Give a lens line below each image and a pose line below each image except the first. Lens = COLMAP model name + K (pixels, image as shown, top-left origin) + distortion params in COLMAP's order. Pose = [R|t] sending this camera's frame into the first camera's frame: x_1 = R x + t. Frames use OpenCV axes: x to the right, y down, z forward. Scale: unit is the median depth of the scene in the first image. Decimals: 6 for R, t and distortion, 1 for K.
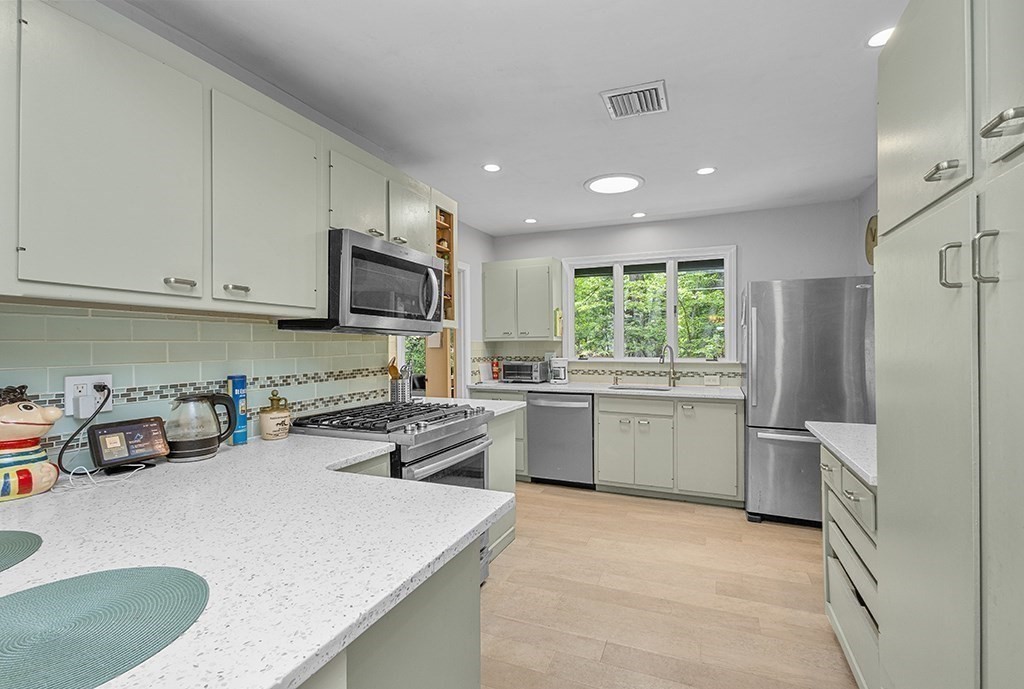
lens RADIAL K [[473.2, 0, 502.2], [0, 473.2, 347.1], [0, 0, 1]] dist [0.004162, 0.001369]
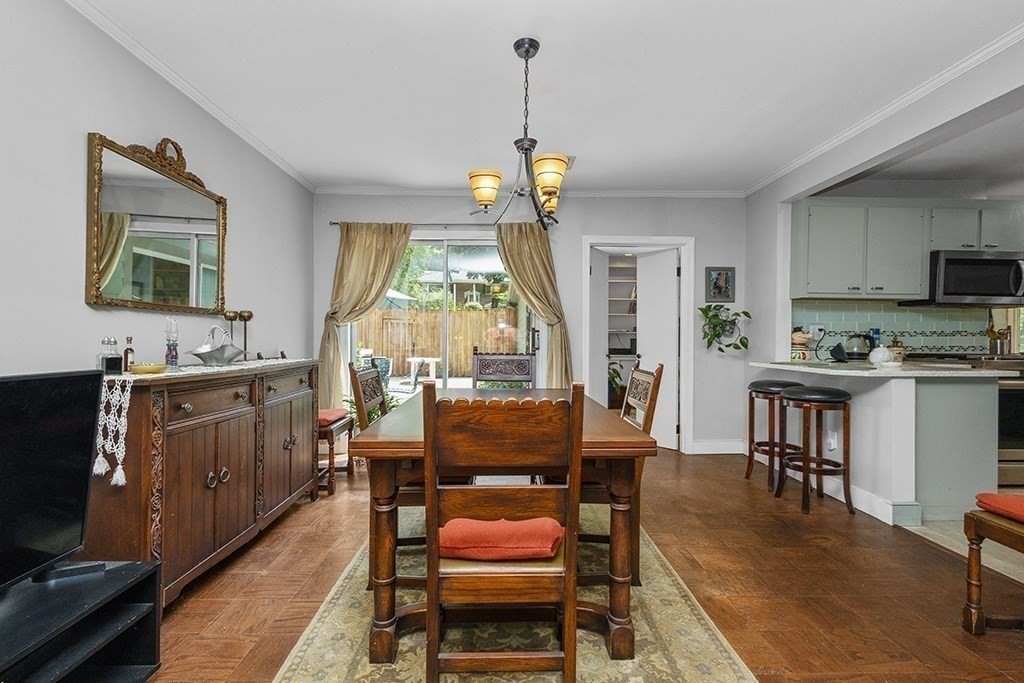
lens RADIAL K [[469.3, 0, 511.9], [0, 469.3, 341.2], [0, 0, 1]] dist [0.005211, -0.000183]
pose [[0.431067, 0.009663, -0.902268, 0.445950], [-0.011768, 0.999918, 0.005087, 0.085940], [0.902243, 0.008425, 0.431146, -0.954620]]
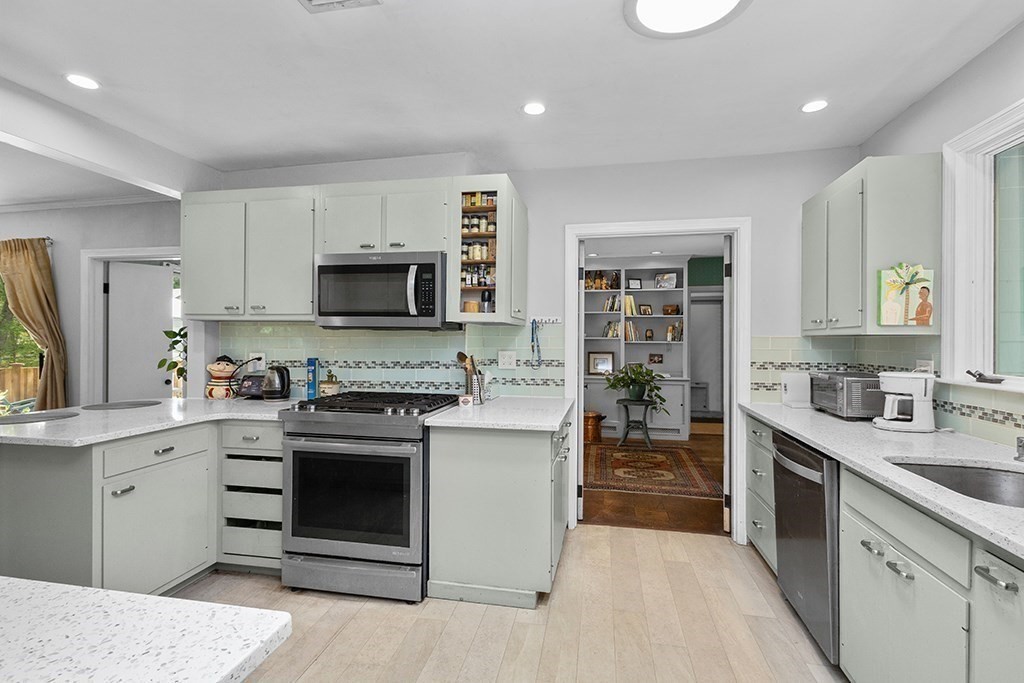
lens RADIAL K [[469.3, 0, 511.3], [0, 469.3, 339.6], [0, 0, 1]] dist [0.005211, -0.000183]
pose [[0.222848, 0.011468, -0.974786, 0.801042], [-0.008943, 0.999913, 0.009719, -0.017291], [0.974812, 0.006552, 0.222931, 0.896909]]
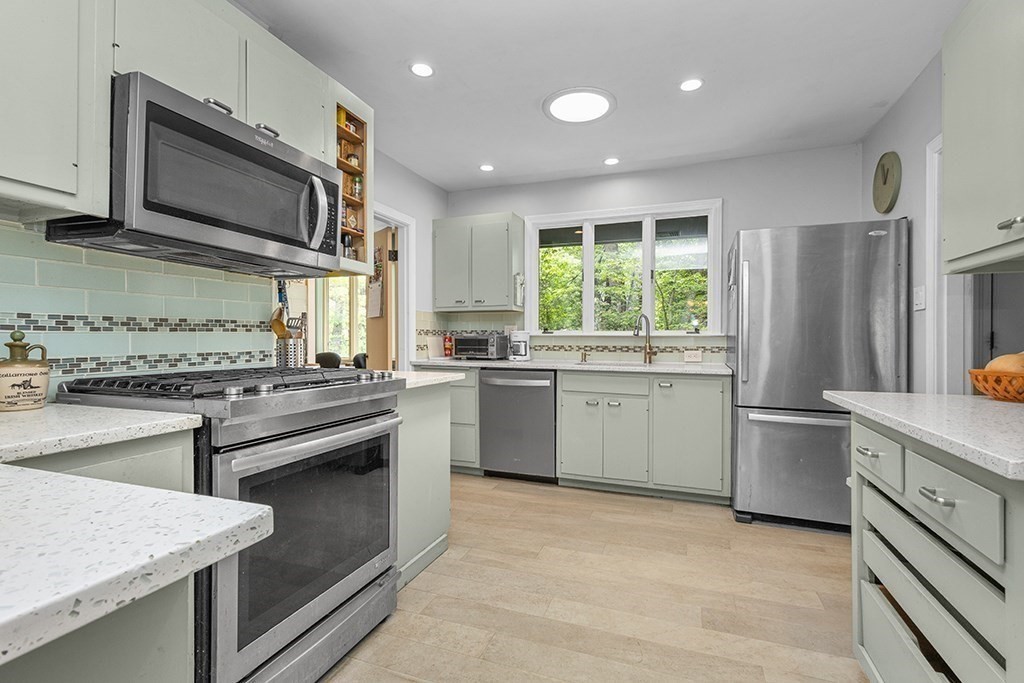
lens RADIAL K [[469.3, 0, 515.6], [0, 469.3, 336.8], [0, 0, 1]] dist [0.005211, -0.000183]
pose [[0.997704, 0.012574, 0.066551, 0.093587], [-0.011944, 0.999880, -0.009860, 0.070305], [-0.066667, 0.009043, 0.997734, 0.248390]]
